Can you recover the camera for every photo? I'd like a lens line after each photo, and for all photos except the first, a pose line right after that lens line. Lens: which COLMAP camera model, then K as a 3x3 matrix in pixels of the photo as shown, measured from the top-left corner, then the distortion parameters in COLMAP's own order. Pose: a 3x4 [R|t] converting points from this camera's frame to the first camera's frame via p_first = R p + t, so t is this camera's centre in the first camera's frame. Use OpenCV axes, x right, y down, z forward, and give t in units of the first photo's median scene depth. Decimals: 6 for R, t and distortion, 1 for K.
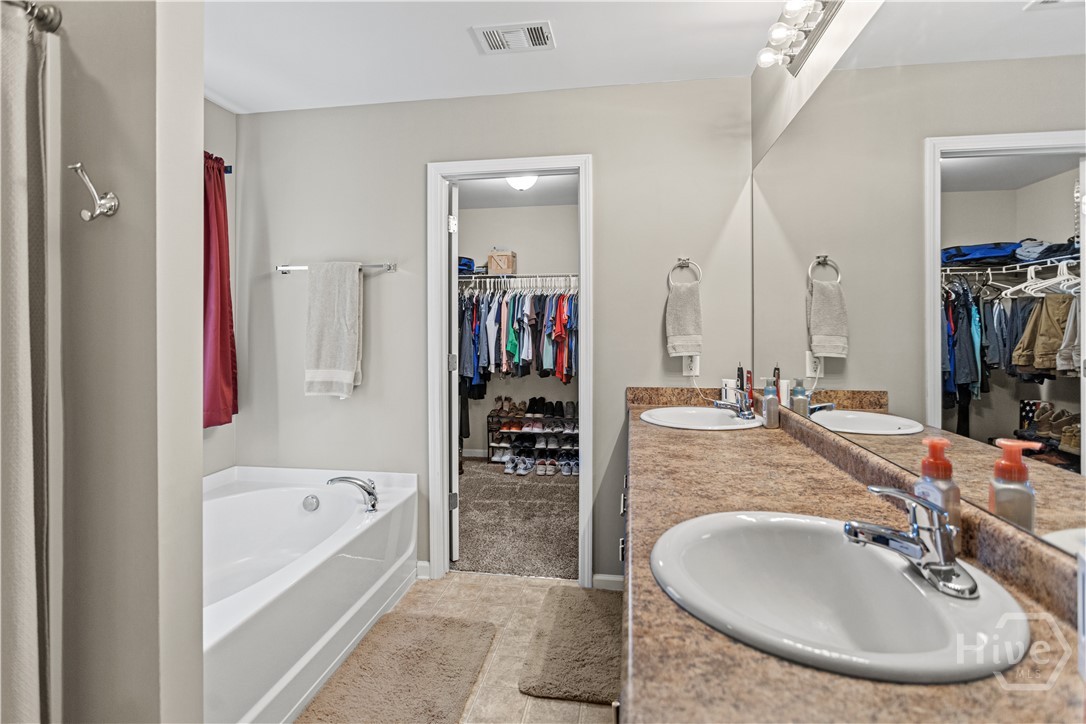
lens RADIAL K [[543.7, 0, 543.3], [0, 543.7, 308.2], [0, 0, 1]] dist [-0.004942, 0.001552]
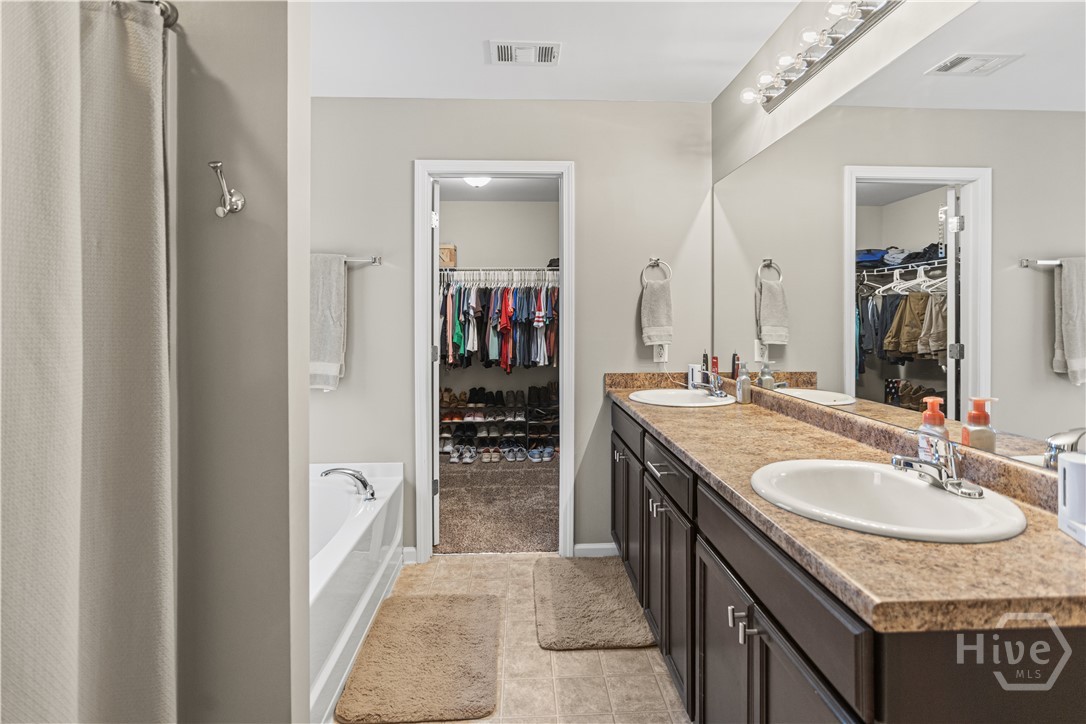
lens RADIAL K [[546.8, 0, 543.5], [0, 546.8, 300.9], [0, 0, 1]] dist [-0.002007, 0.000182]
pose [[0.978327, 0.006538, 0.206963, -0.203488], [-0.006844, 0.999976, 0.000760, -0.002891], [-0.206953, -0.002160, 0.978349, -0.067703]]
